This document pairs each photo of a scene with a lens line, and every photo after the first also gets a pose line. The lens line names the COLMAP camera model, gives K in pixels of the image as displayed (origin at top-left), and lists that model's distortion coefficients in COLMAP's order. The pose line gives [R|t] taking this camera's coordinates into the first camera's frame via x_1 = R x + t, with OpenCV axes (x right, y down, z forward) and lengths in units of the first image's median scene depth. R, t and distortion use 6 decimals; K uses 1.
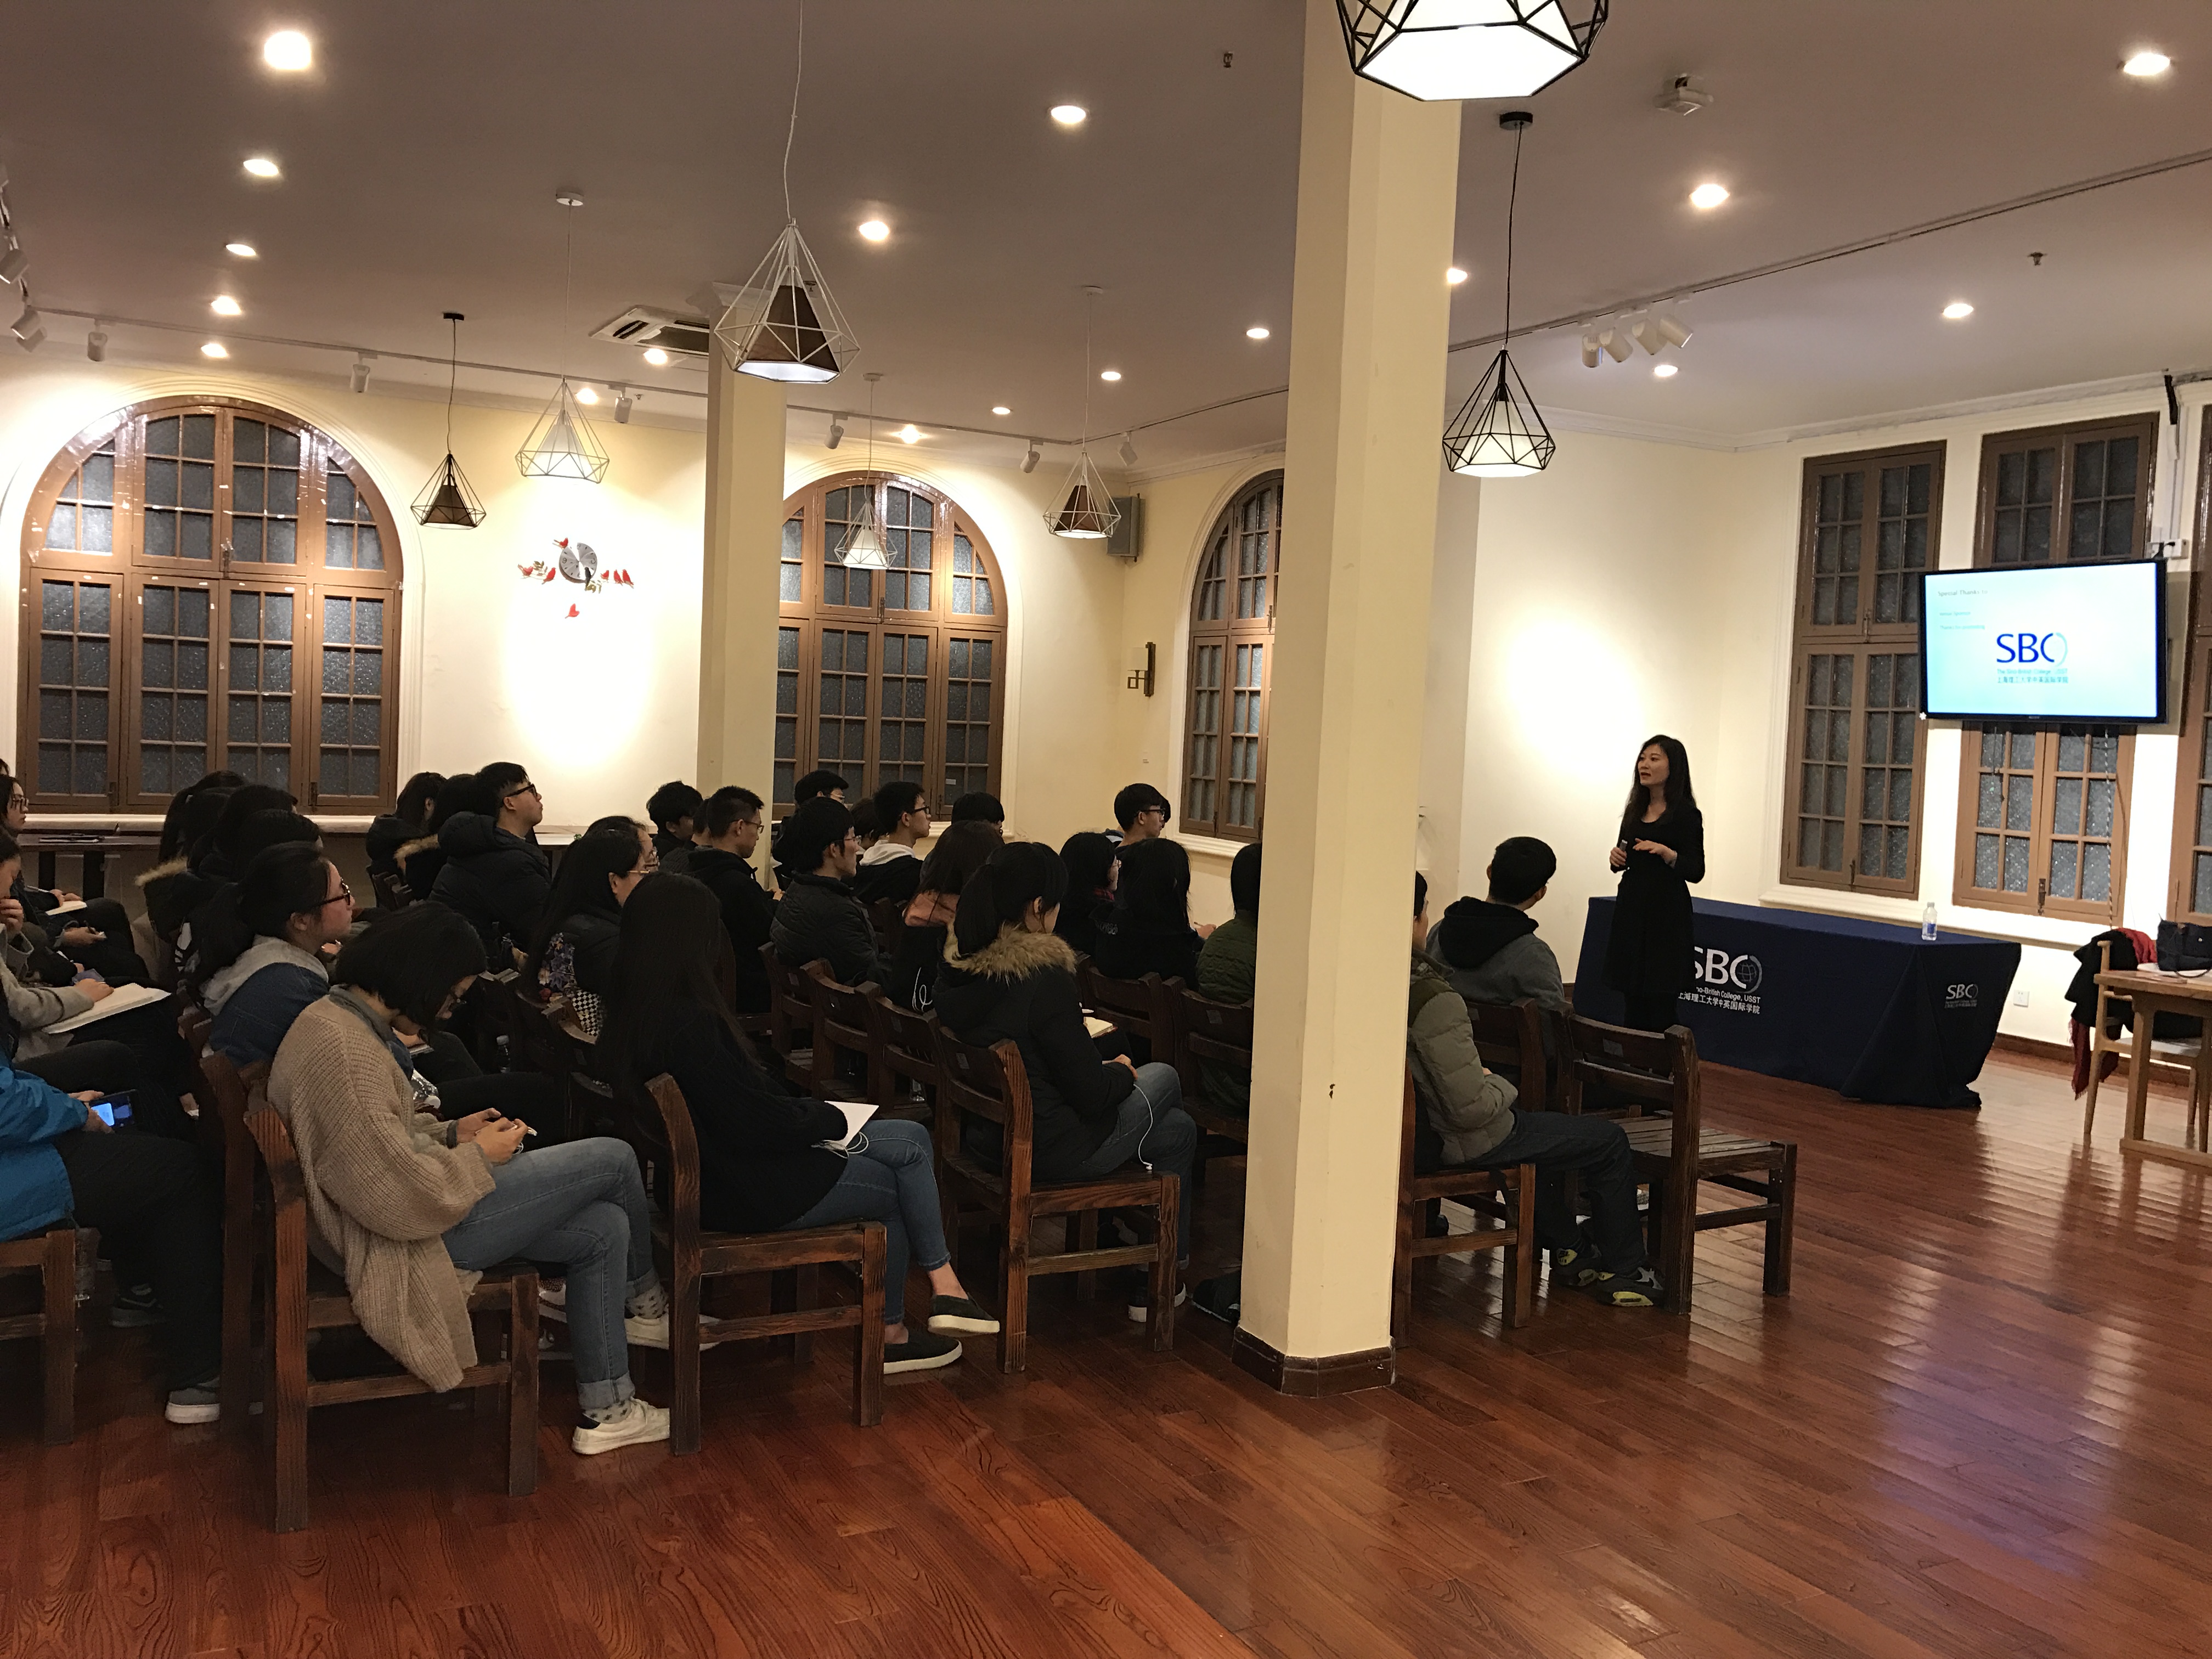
lens RADIAL K [[1823.6, 0, 1117.3], [0, 1823.6, 800.1], [0, 0, 1]] dist [0.068101, -0.052811]
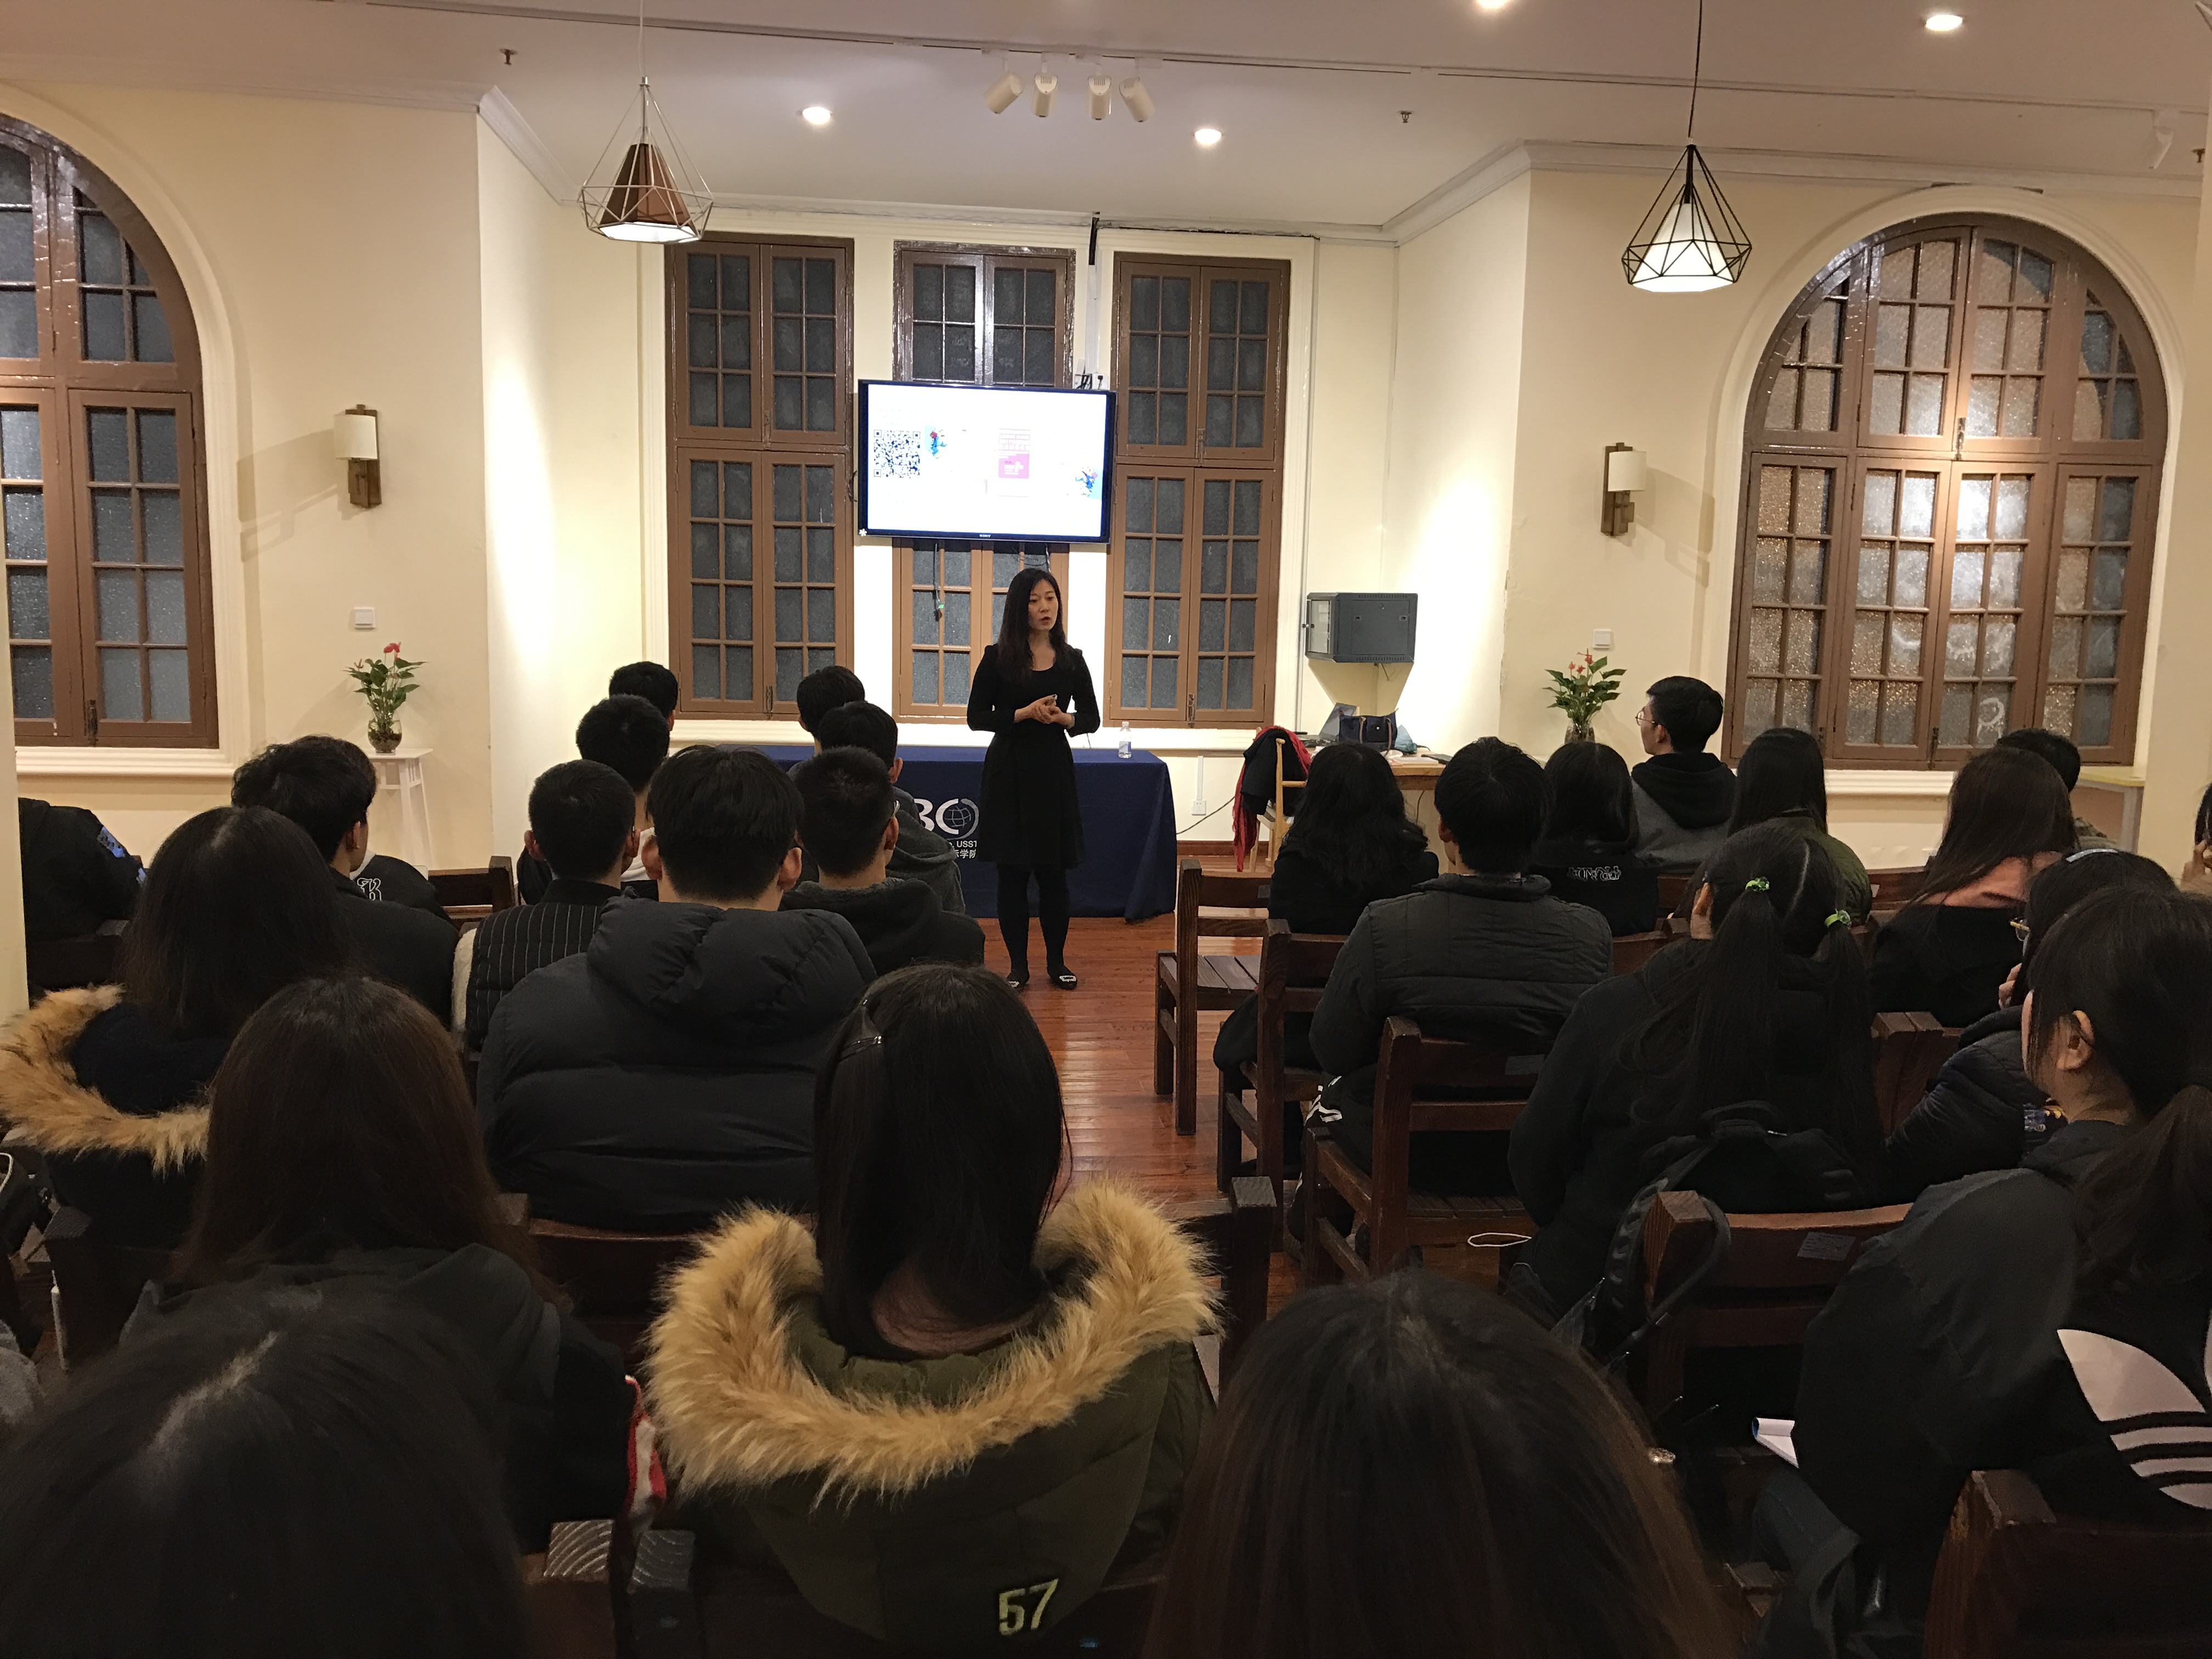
lens RADIAL K [[1823.6, 0, 1096.6], [0, 1823.6, 843.4], [0, 0, 1]] dist [0.068101, -0.052811]
pose [[0.370902, -0.166166, 0.913685, -0.426438], [0.031778, 0.985557, 0.166336, -0.040414], [-0.928128, -0.032659, 0.370825, 0.518274]]
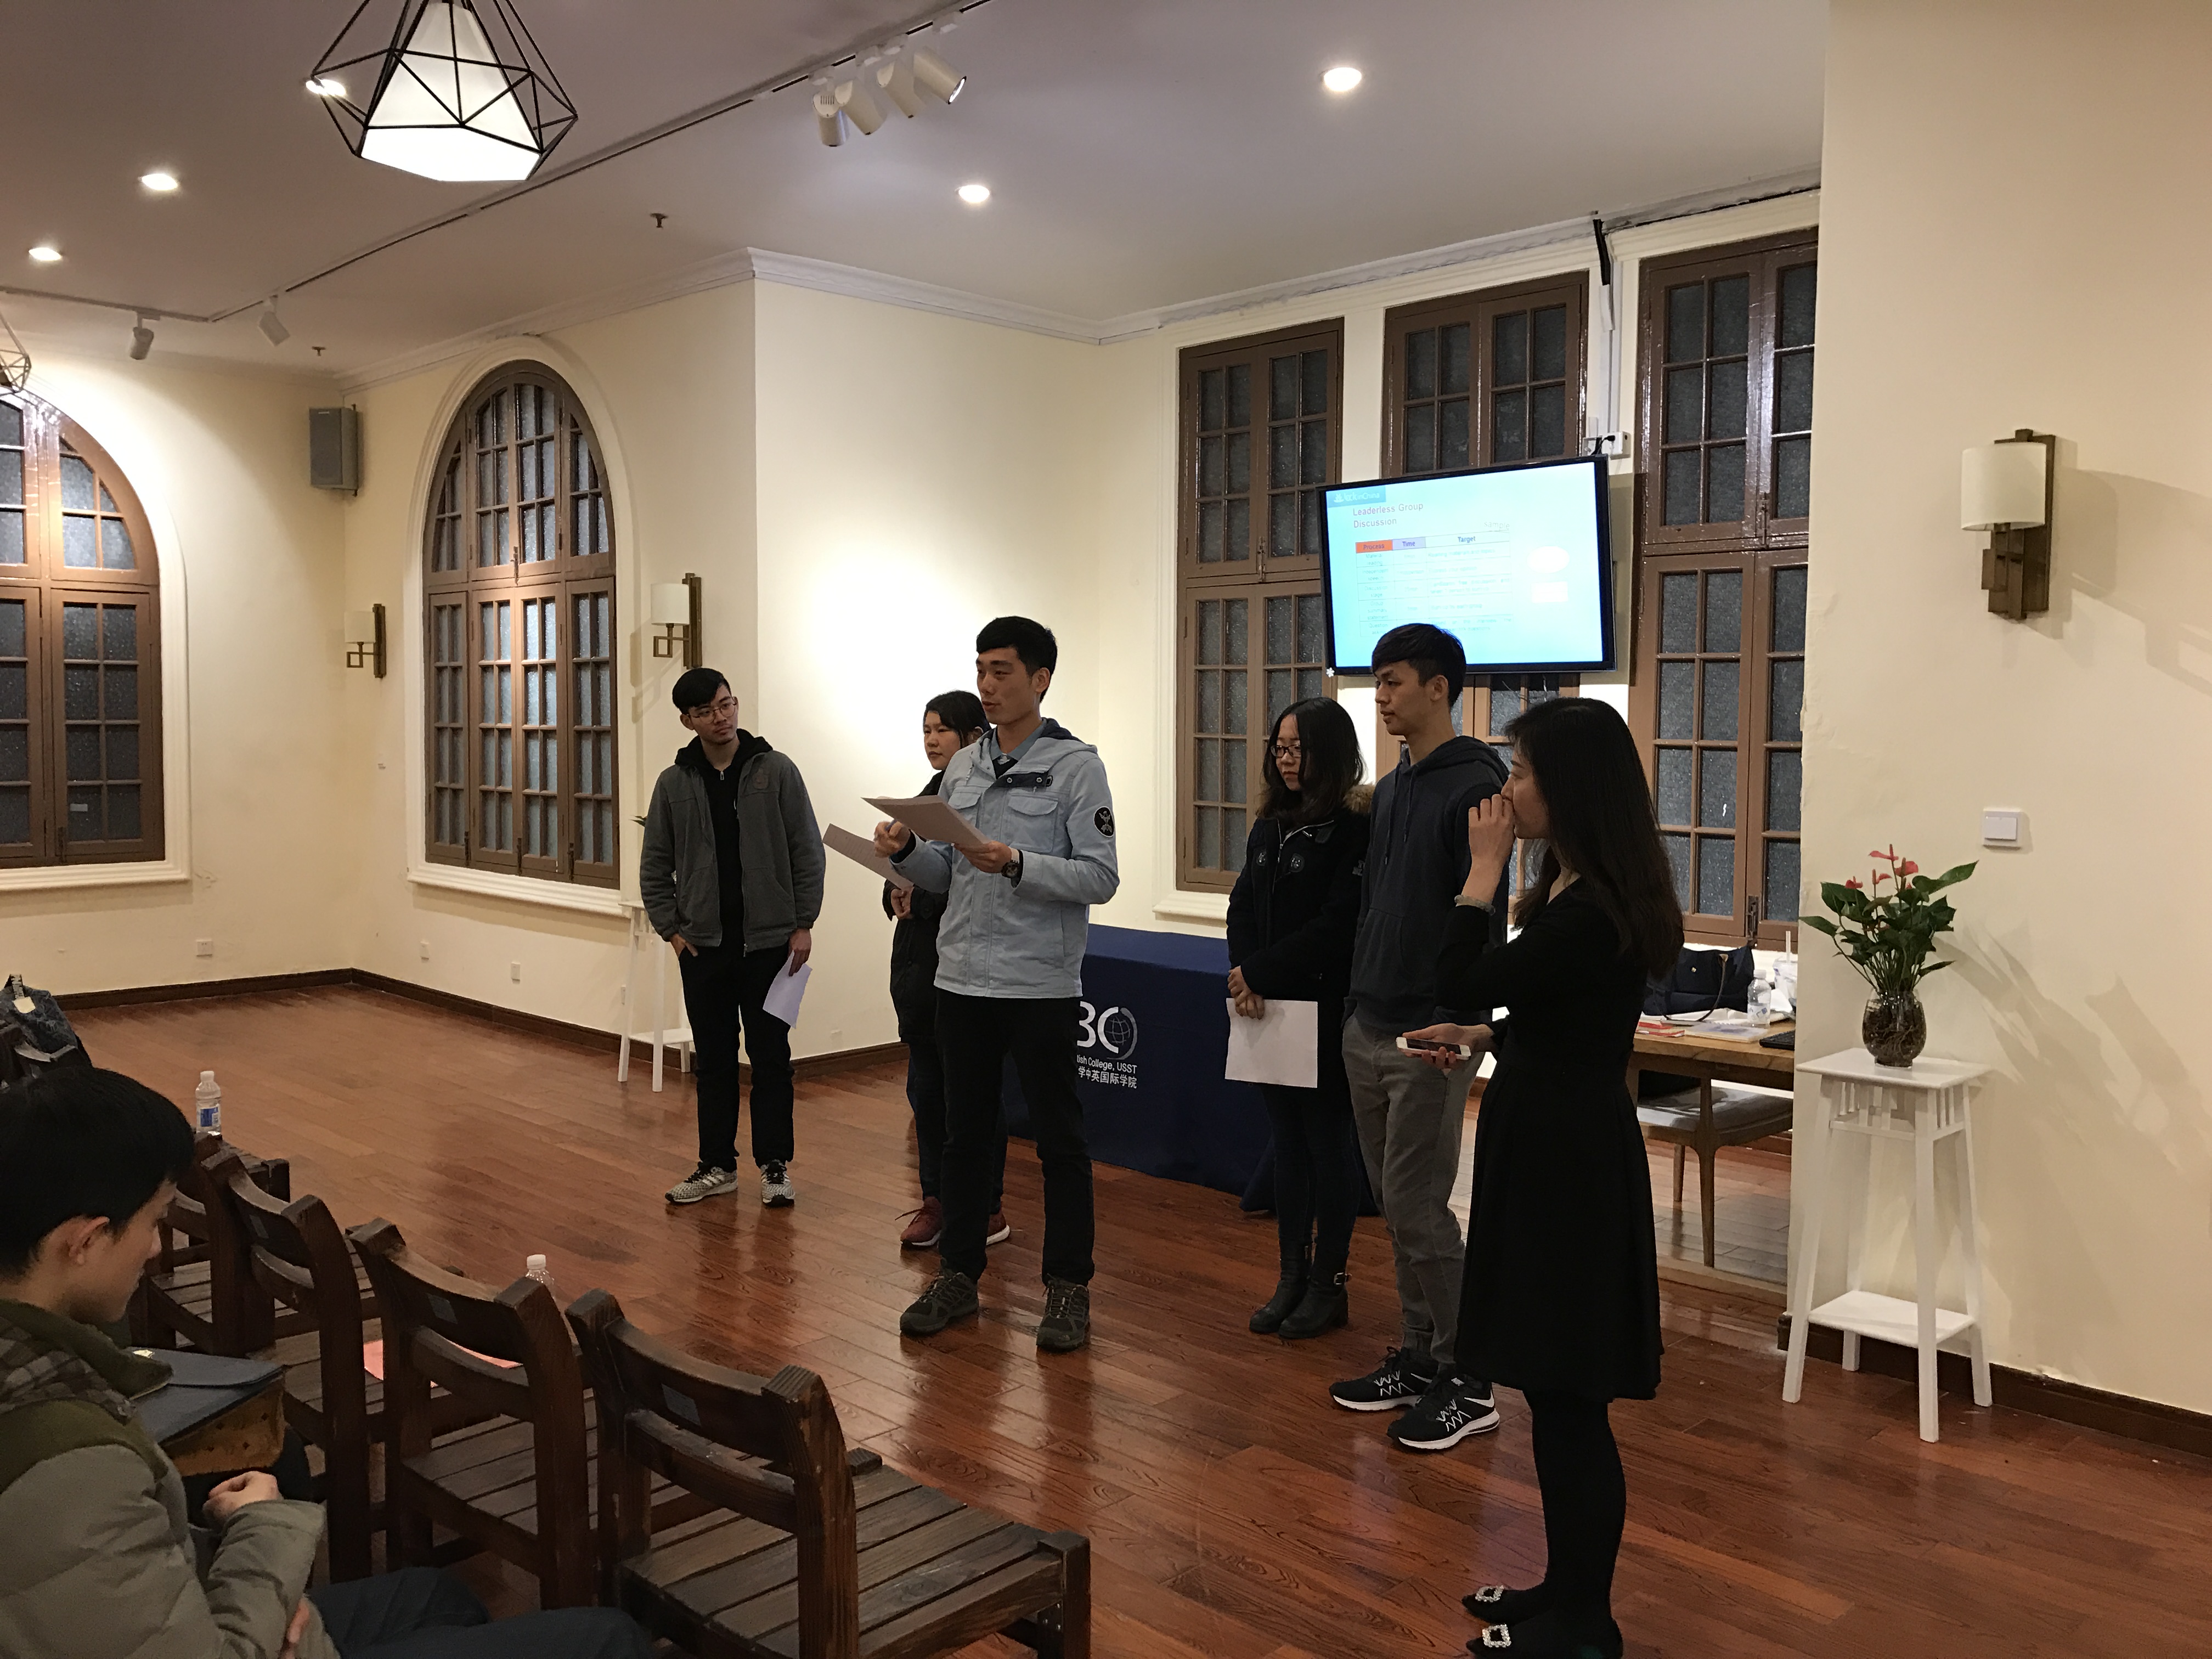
lens RADIAL K [[1823.6, 0, 1085.6], [0, 1823.6, 828.3], [0, 0, 1]] dist [0.068101, -0.052811]
pose [[0.963832, -0.052014, 0.261385, 0.128967], [0.045615, 0.998494, 0.030495, -0.007548], [-0.262577, -0.017469, 0.964753, 0.274214]]
